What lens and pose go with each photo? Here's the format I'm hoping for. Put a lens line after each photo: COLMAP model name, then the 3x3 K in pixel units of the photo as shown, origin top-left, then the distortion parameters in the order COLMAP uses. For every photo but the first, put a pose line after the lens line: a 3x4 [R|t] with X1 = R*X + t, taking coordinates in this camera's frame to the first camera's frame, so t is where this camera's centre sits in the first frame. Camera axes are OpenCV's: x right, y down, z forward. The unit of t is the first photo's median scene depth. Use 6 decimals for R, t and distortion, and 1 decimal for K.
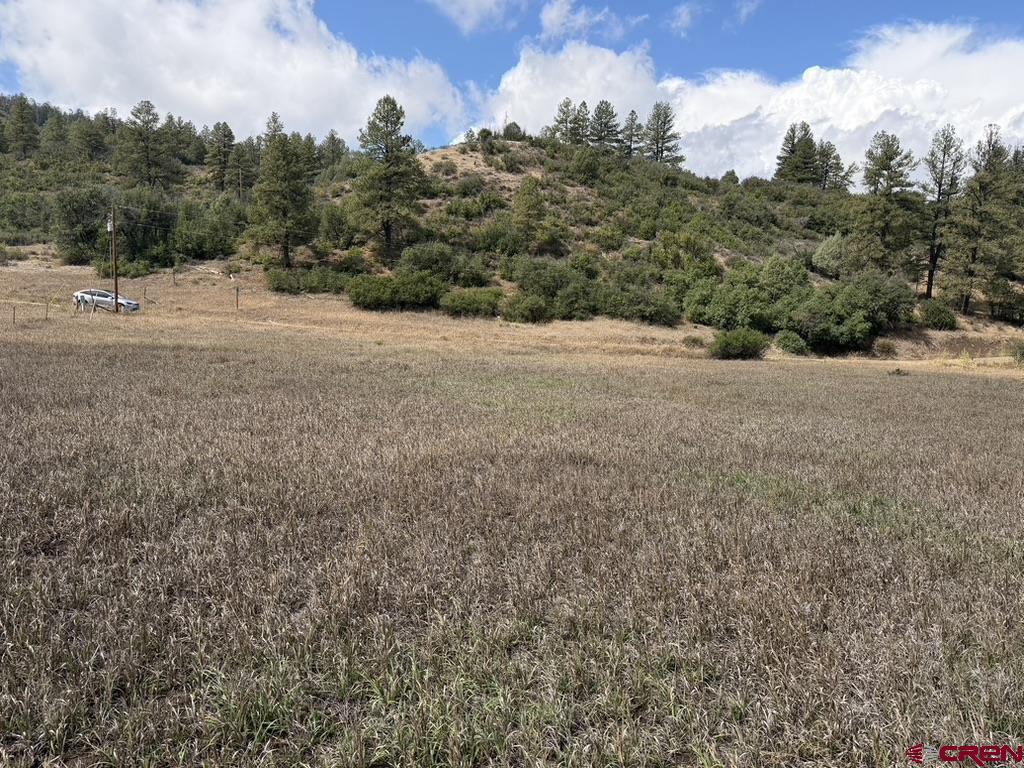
lens RADIAL K [[698.4, 0, 507.6], [0, 698.4, 397.1], [0, 0, 1]] dist [0.152280, -0.241162]
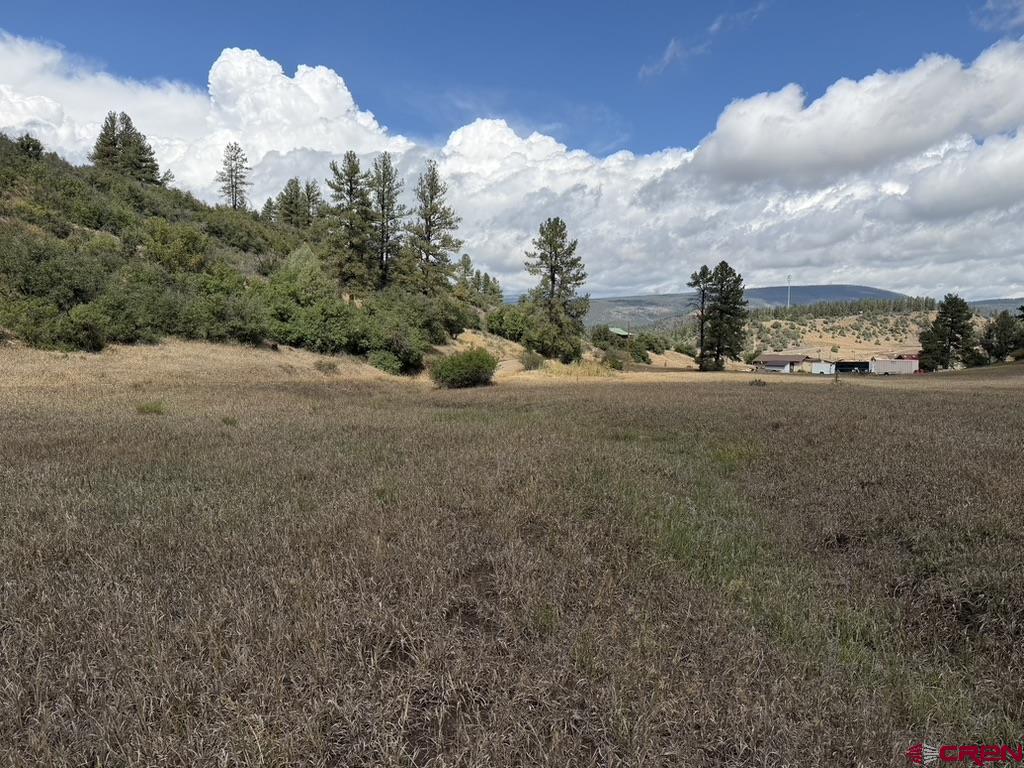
lens RADIAL K [[709.7, 0, 505.5], [0, 709.7, 384.6], [0, 0, 1]] dist [0.040487, -0.052096]
pose [[0.474105, -0.079201, 0.876899, -0.264165], [0.117007, 0.992780, 0.026406, -0.048004], [-0.872659, 0.090084, 0.479949, 0.377624]]
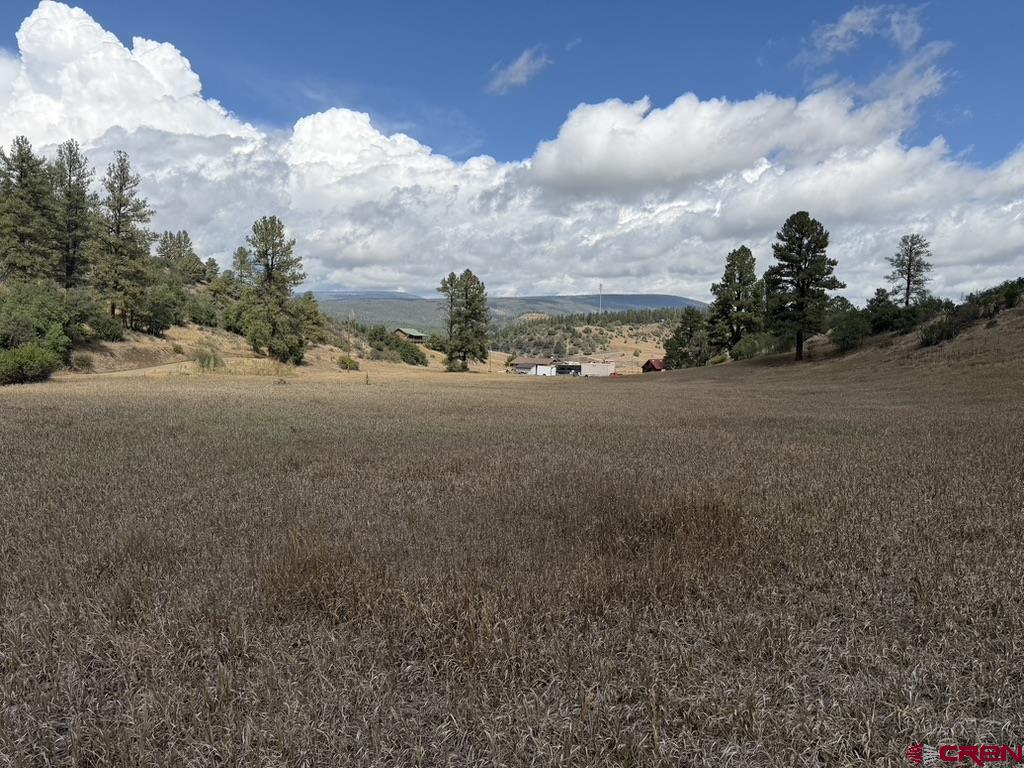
lens RADIAL K [[704.6, 0, 528.8], [0, 704.6, 397.4], [0, 0, 1]] dist [-0.000600, -0.017619]
pose [[0.282885, -0.093439, 0.954592, -0.186830], [0.098984, 0.992774, 0.067843, -0.020195], [-0.954033, 0.075297, 0.290089, 0.111997]]
